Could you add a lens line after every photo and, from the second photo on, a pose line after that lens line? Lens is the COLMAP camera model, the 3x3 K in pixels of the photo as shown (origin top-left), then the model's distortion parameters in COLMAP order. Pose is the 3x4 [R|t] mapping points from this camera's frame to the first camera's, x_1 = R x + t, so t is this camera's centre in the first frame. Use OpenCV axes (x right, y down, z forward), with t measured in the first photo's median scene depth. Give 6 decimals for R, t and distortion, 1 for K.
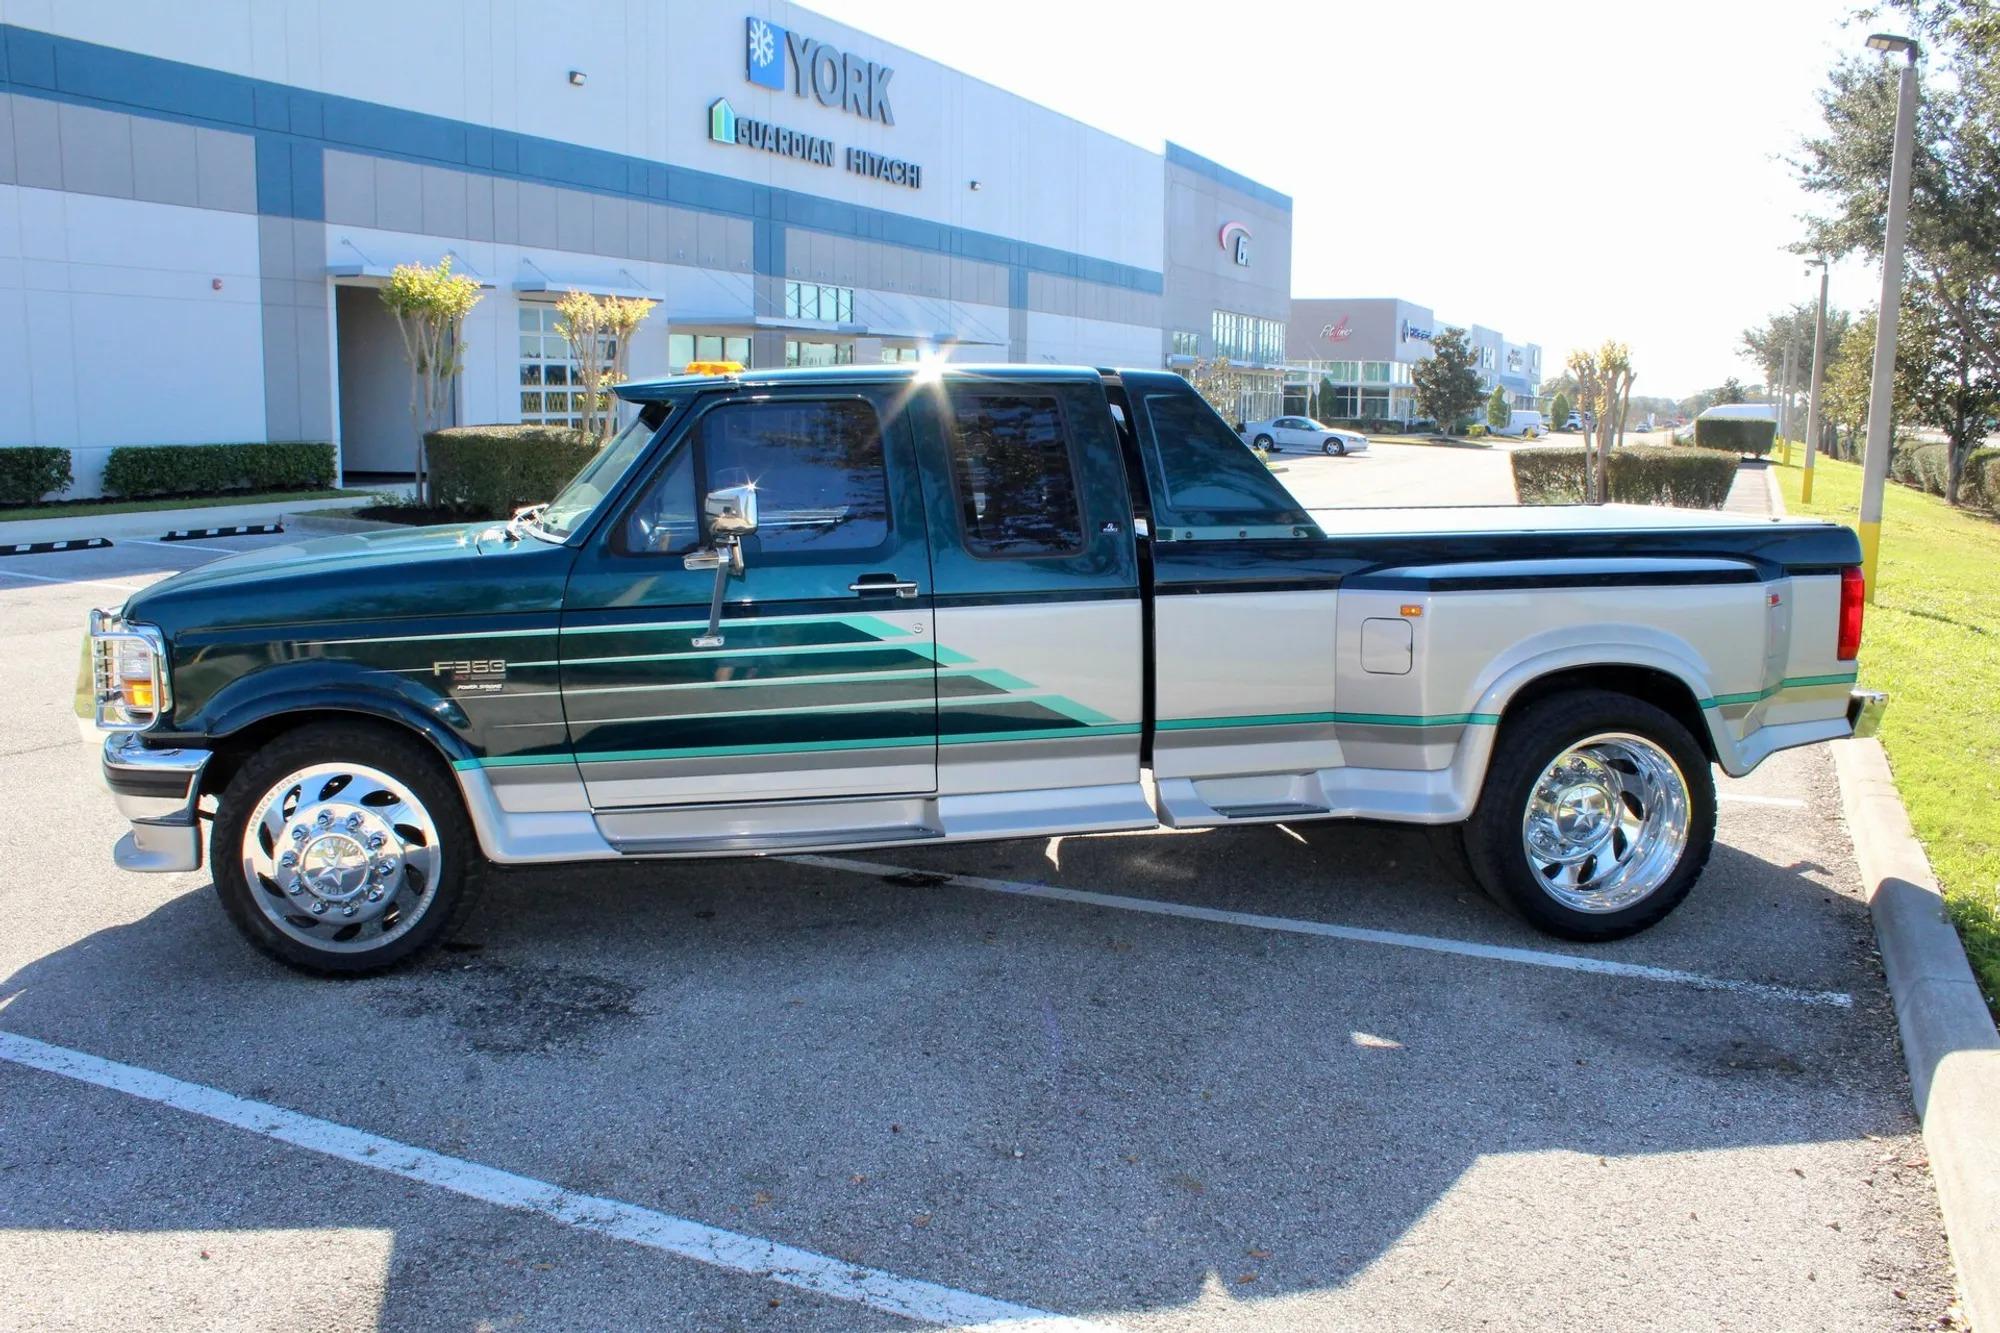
lens RADIAL K [[1653.4, 0, 1005.2], [0, 1653.4, 677.0], [0, 0, 1]] dist [-0.159412, 0.131410]
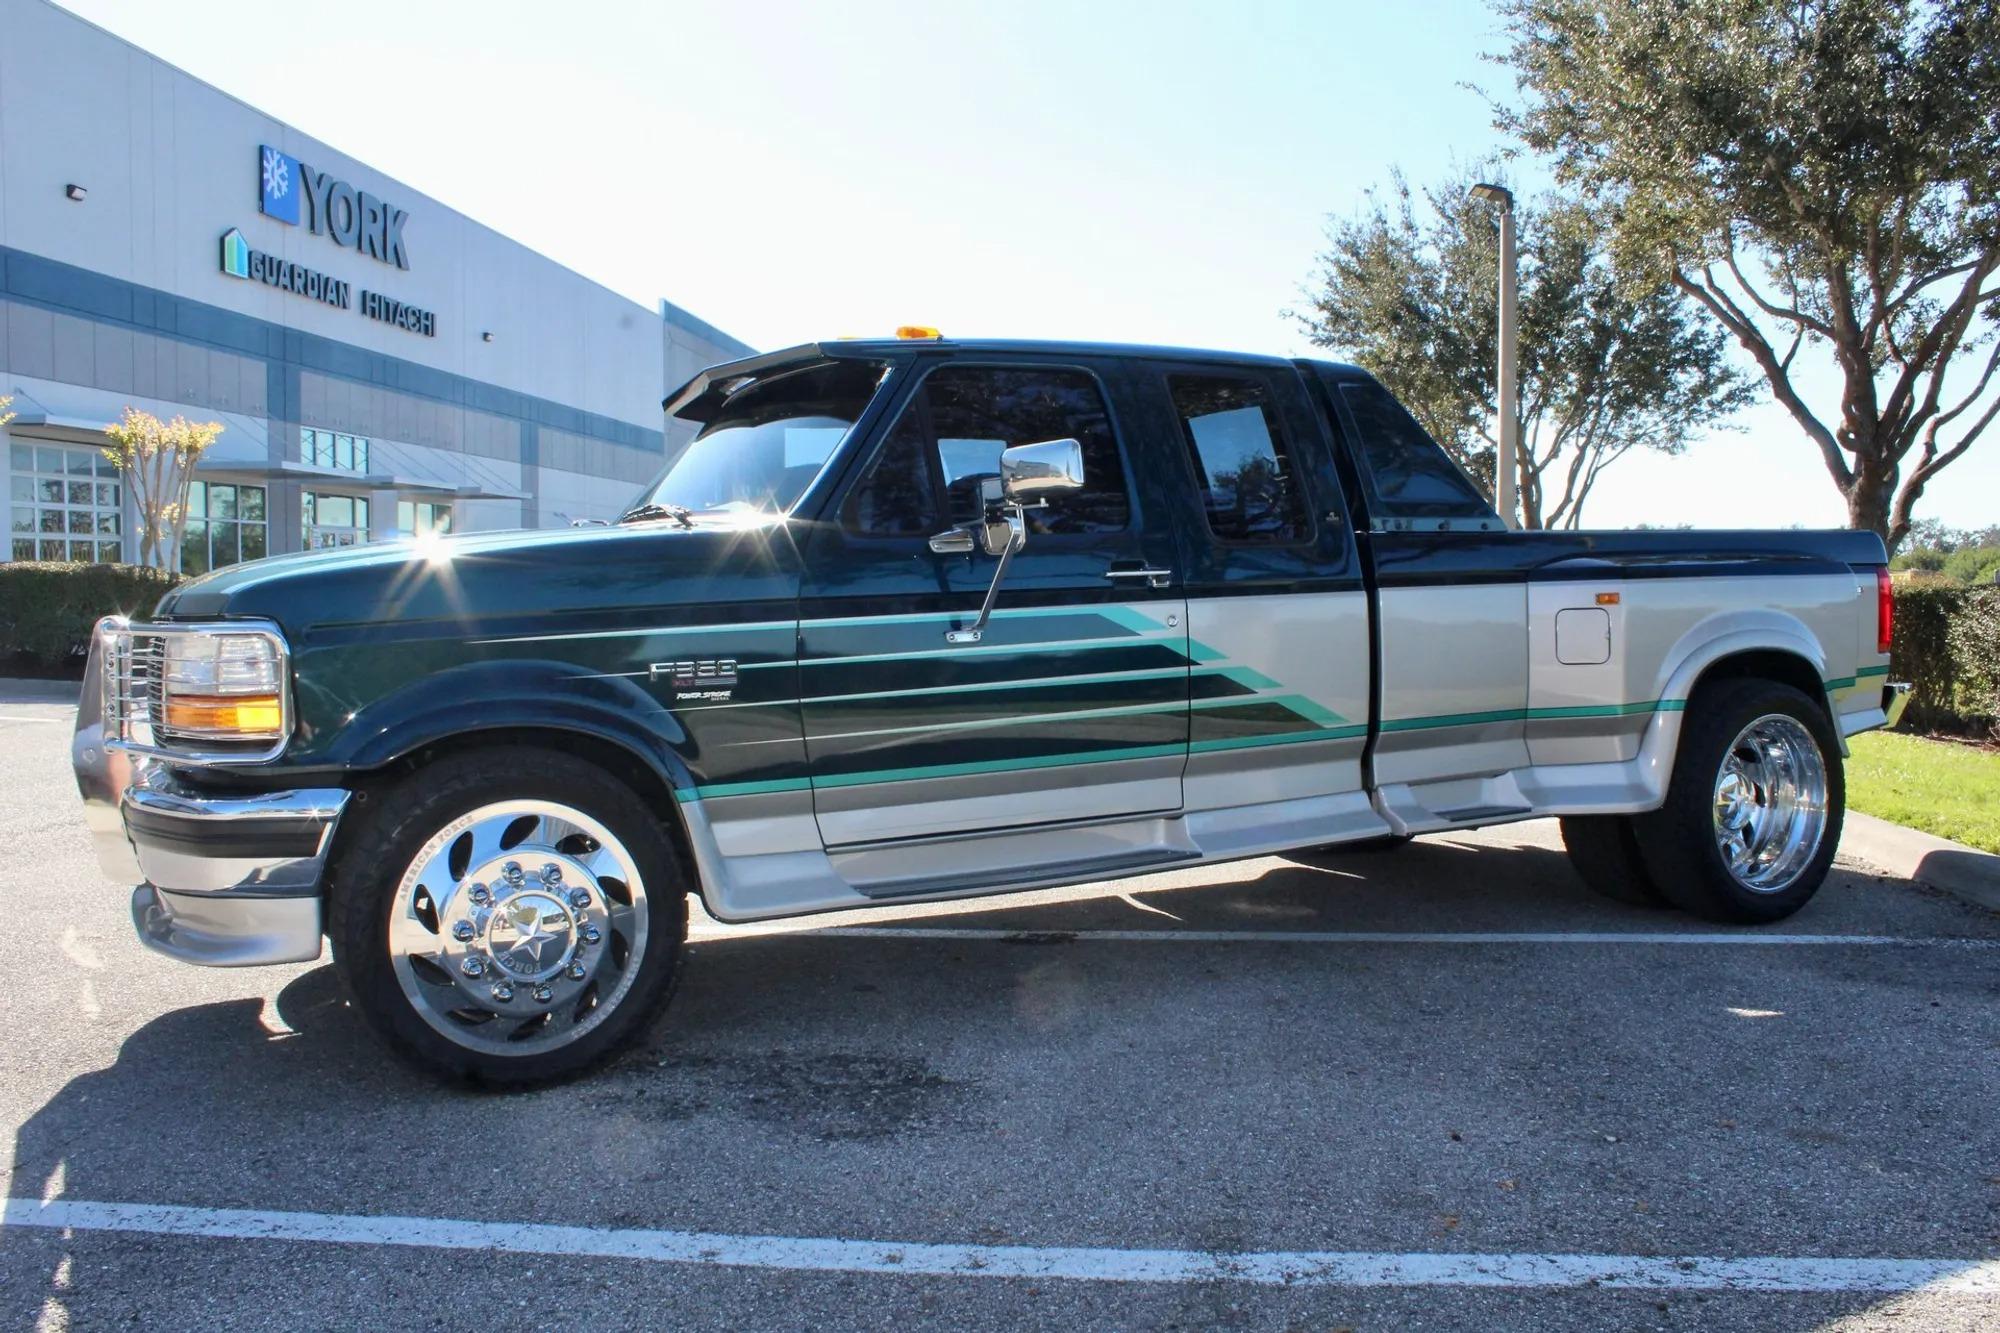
lens RADIAL K [[1653.4, 0, 1003.3], [0, 1653.4, 681.1], [0, 0, 1]] dist [-0.159412, 0.131410]
pose [[0.947293, -0.029119, 0.319043, -0.407947], [0.061046, 0.994021, -0.090530, 0.074832], [-0.314499, 0.105235, 0.943407, 0.185203]]
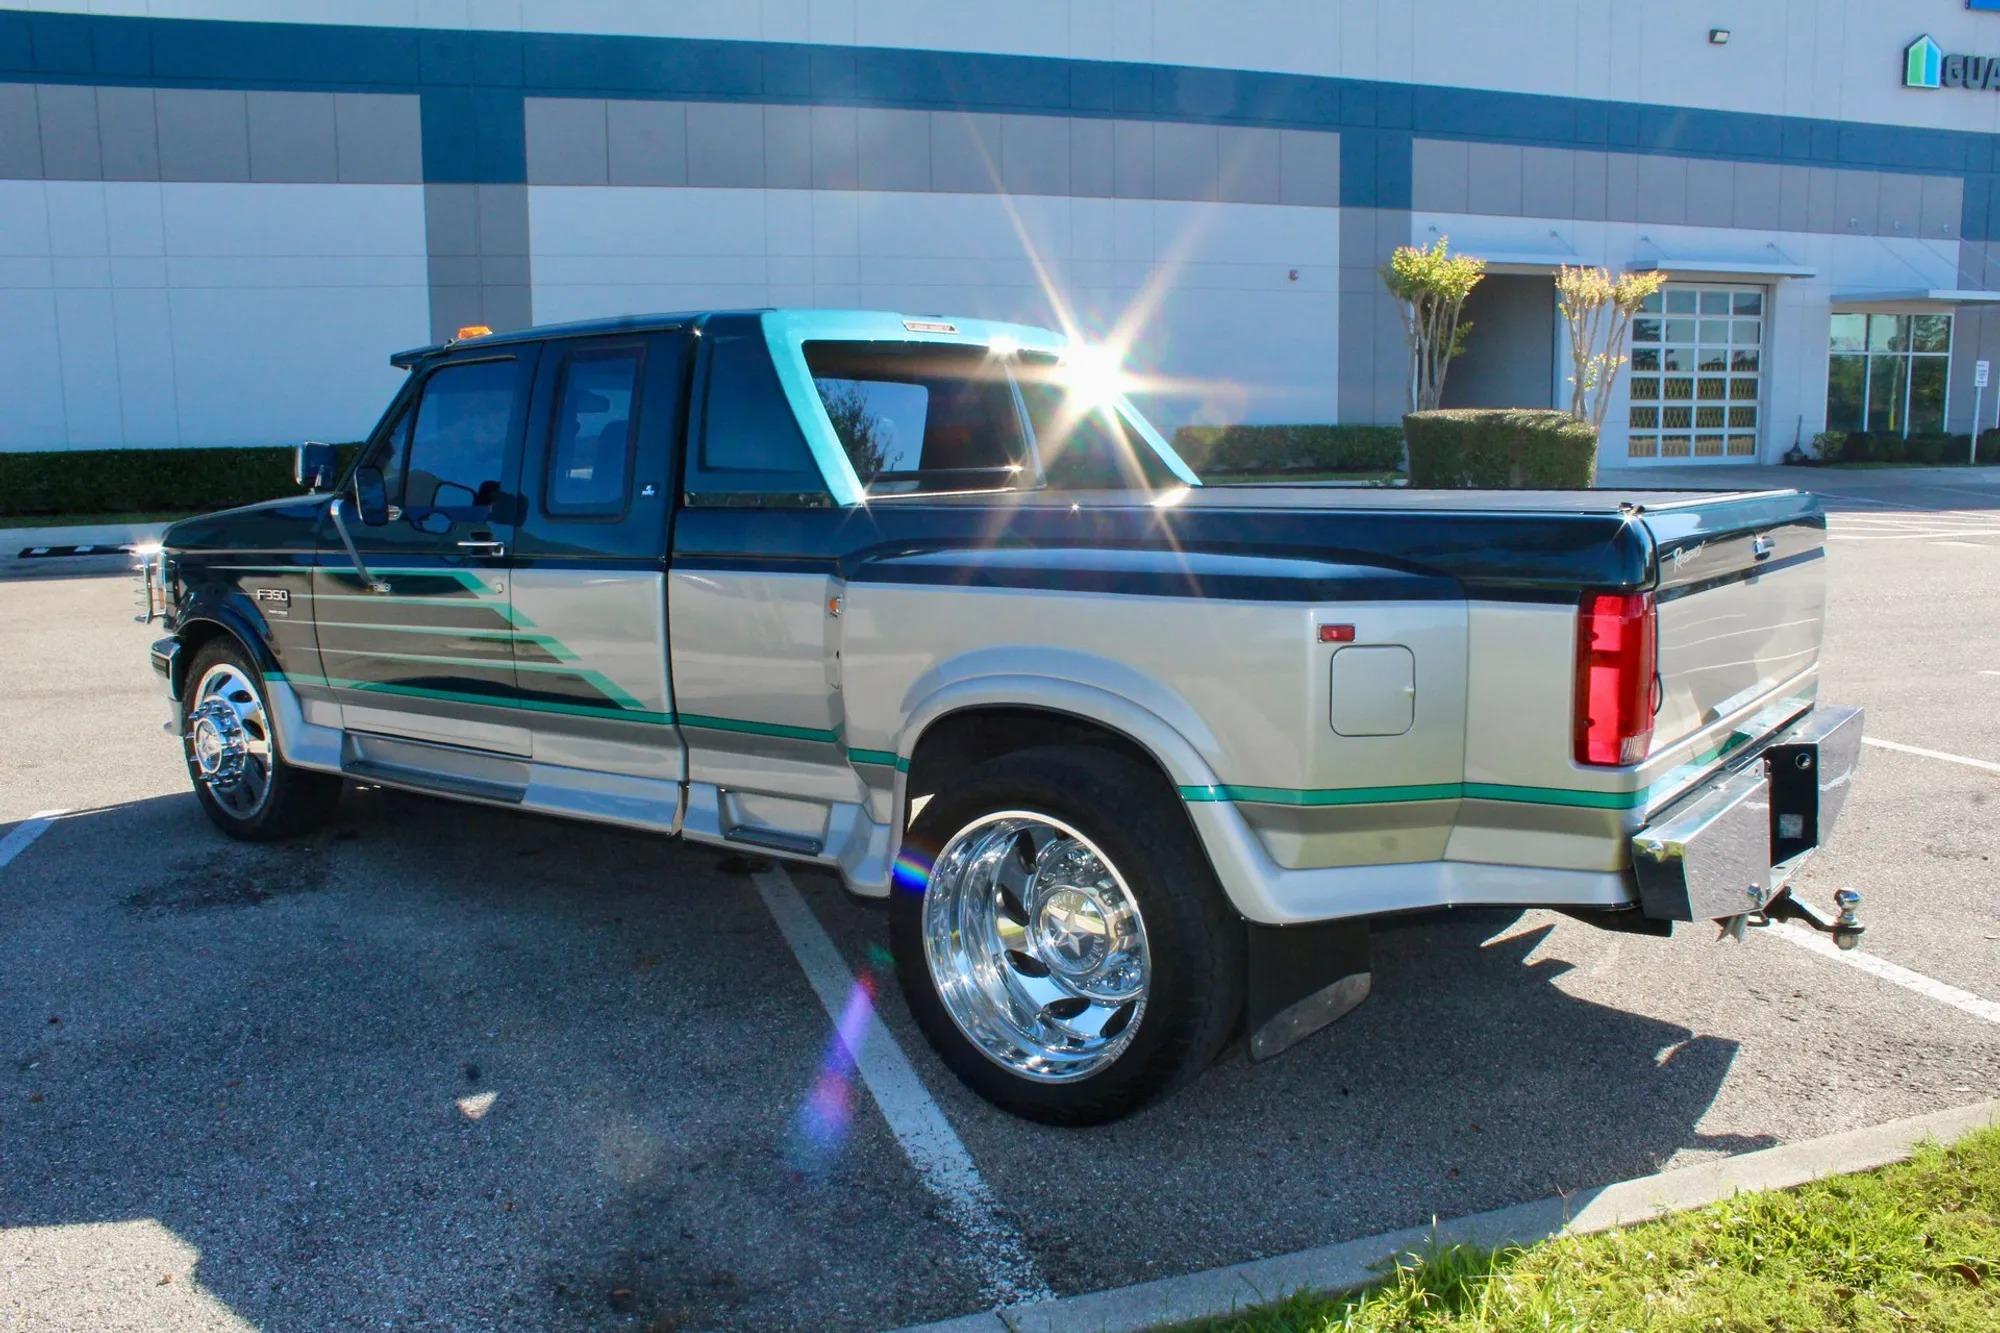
lens RADIAL K [[1653.4, 0, 1007.2], [0, 1653.4, 691.8], [0, 0, 1]] dist [-0.159412, 0.131410]
pose [[0.701011, 0.107650, -0.704979, 0.820568], [-0.098281, 0.993692, 0.054008, -0.048247], [0.706346, 0.031426, 0.707169, 0.508025]]
